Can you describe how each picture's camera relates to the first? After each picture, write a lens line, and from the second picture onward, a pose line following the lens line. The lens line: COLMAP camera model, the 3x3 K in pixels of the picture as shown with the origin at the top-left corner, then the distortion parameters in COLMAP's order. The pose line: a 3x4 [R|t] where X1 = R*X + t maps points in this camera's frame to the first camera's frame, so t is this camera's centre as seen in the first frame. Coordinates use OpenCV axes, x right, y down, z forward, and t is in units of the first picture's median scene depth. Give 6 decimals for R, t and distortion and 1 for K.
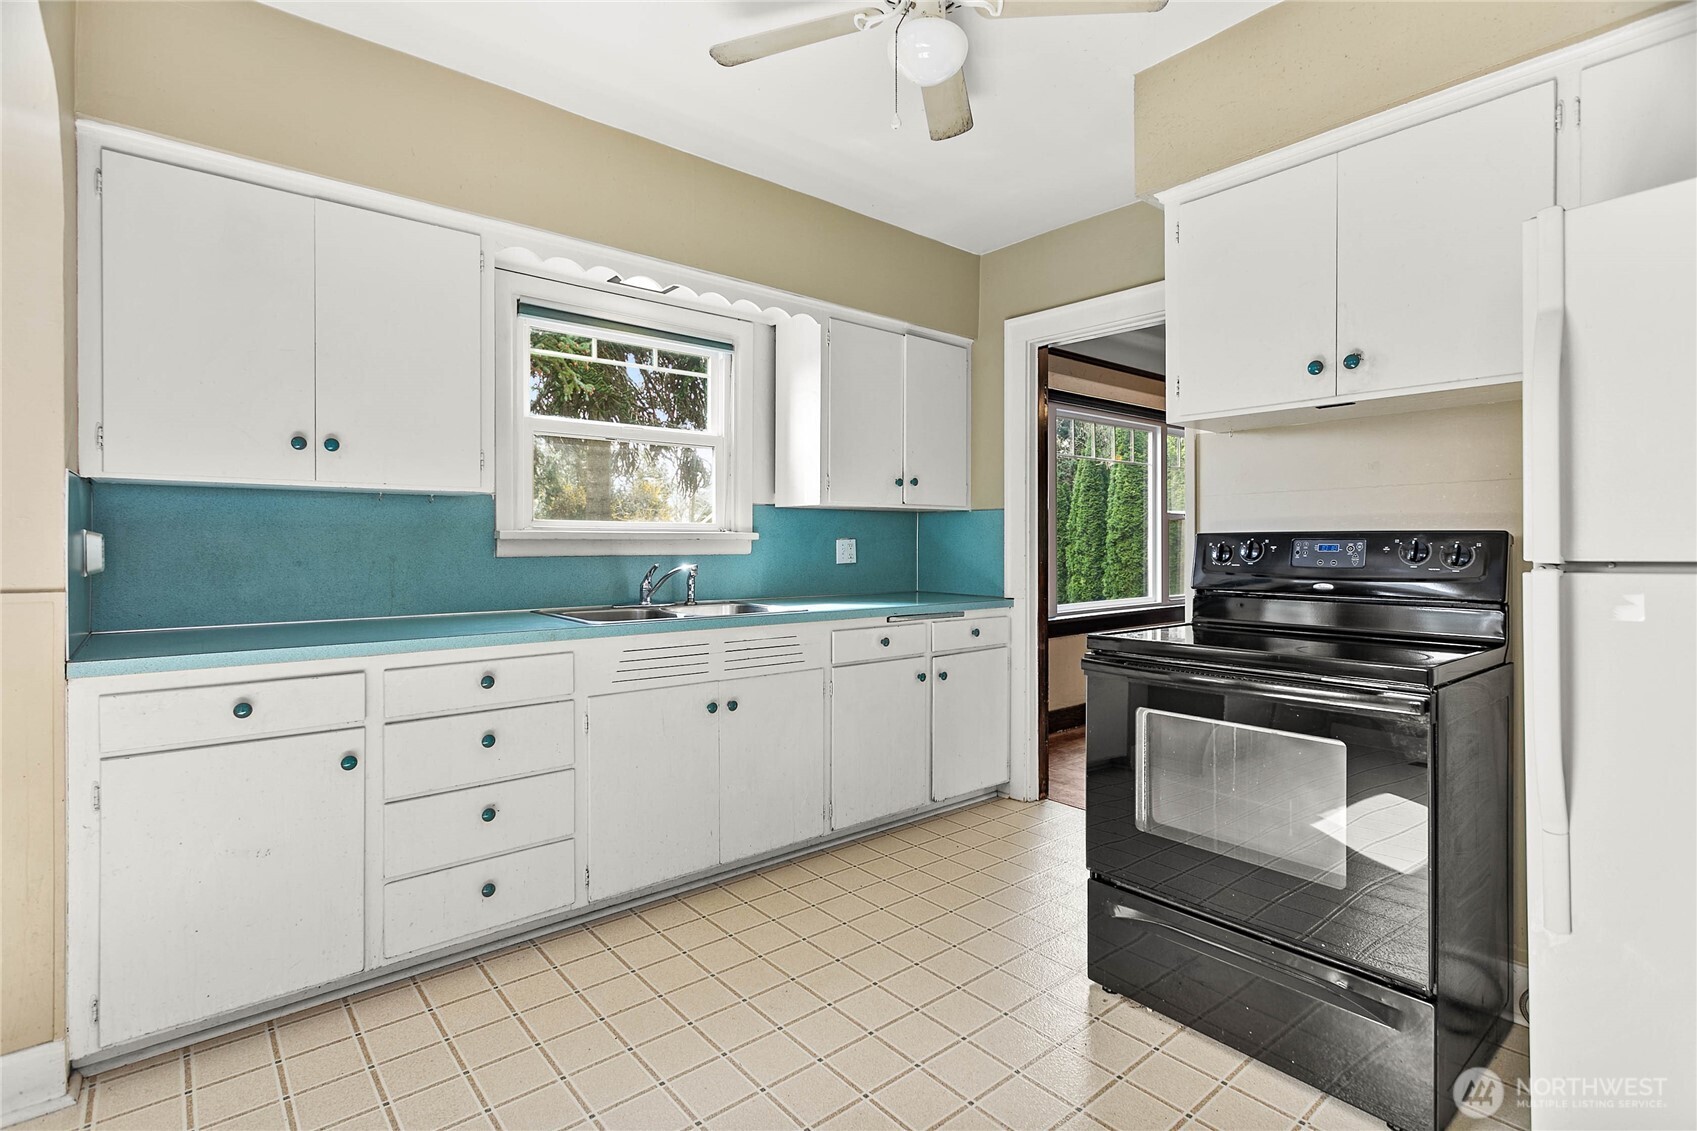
lens RADIAL K [[806.7, 0, 853.8], [0, 806.7, 554.6], [0, 0, 1]] dist [-0.010856, -0.000102]
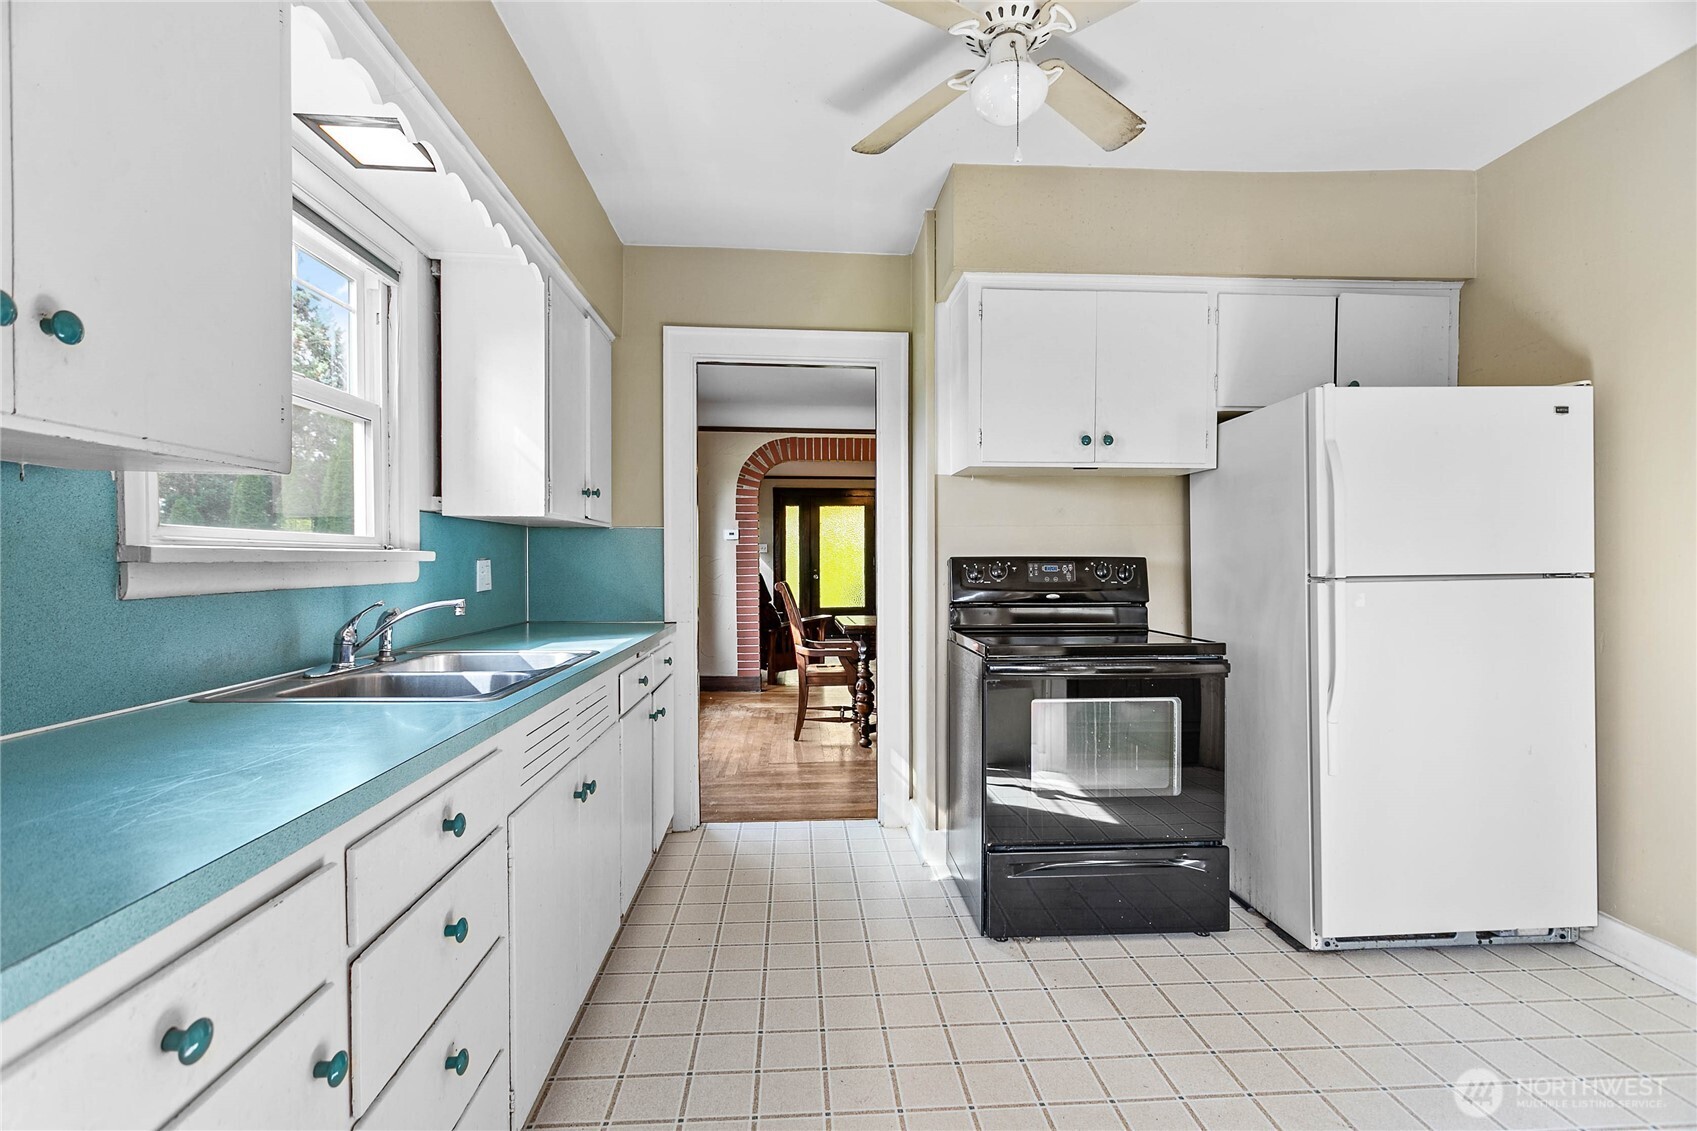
lens RADIAL K [[800.3, 0, 847.7], [0, 800.3, 582.6], [0, 0, 1]] dist [0.001829, 0.000130]
pose [[0.595463, -0.021809, 0.803086, -0.551405], [0.010498, 0.999757, 0.019366, -0.010918], [-0.803314, -0.003101, 0.595548, 0.343983]]
